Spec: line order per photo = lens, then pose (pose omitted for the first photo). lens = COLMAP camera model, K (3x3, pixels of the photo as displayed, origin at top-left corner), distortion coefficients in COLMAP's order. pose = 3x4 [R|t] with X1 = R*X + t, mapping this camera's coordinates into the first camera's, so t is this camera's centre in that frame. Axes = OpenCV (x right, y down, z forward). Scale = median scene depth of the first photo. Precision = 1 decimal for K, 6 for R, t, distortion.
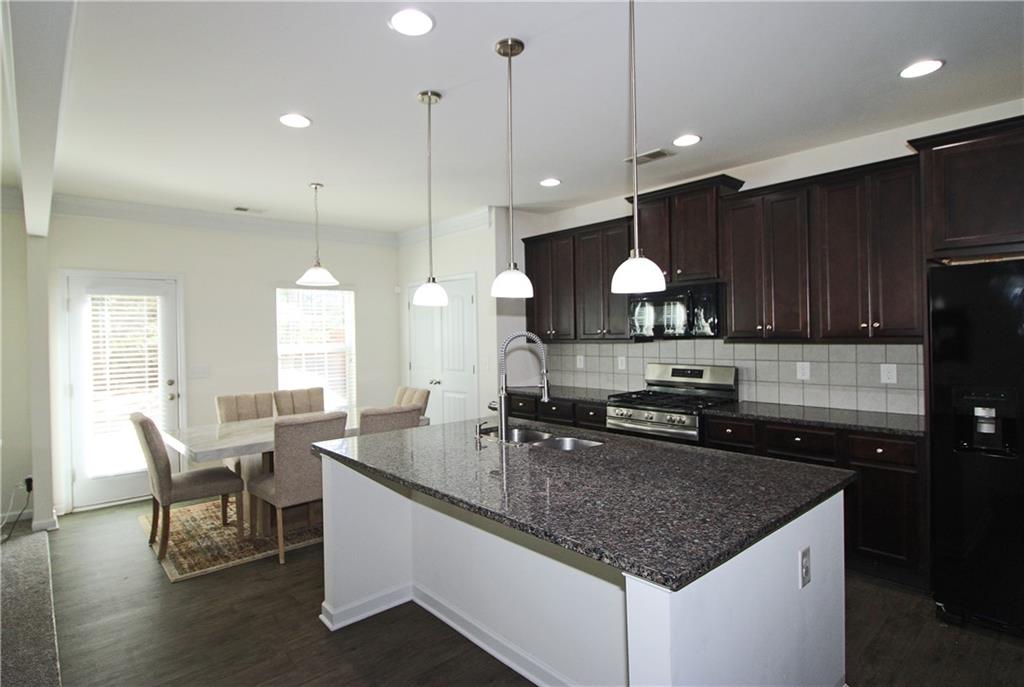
lens RADIAL K [[560.2, 0, 498.2], [0, 560.2, 338.2], [0, 0, 1]] dist [0.000358, -0.001716]
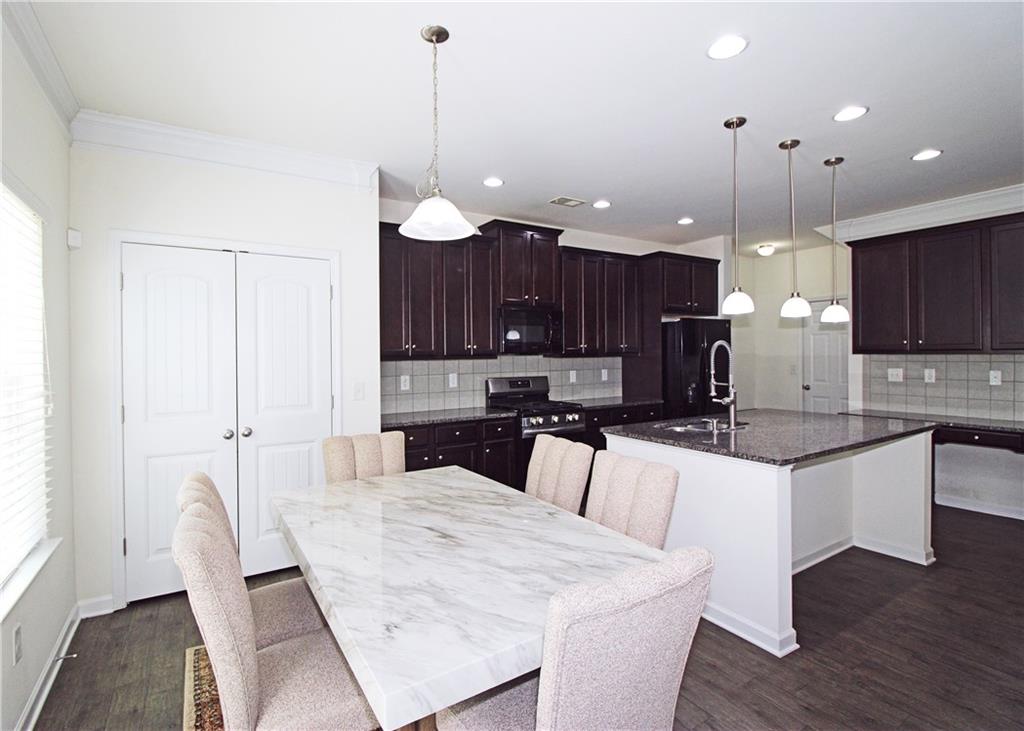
lens RADIAL K [[509.6, 0, 583.2], [0, 509.6, 358.6], [0, 0, 1]] dist [-0.035064, -0.000254]
pose [[0.065344, 0.008735, 0.997825, -0.749074], [0.020179, 0.999746, -0.010073, 0.023569], [-0.997659, 0.020794, 0.065151, 0.832053]]
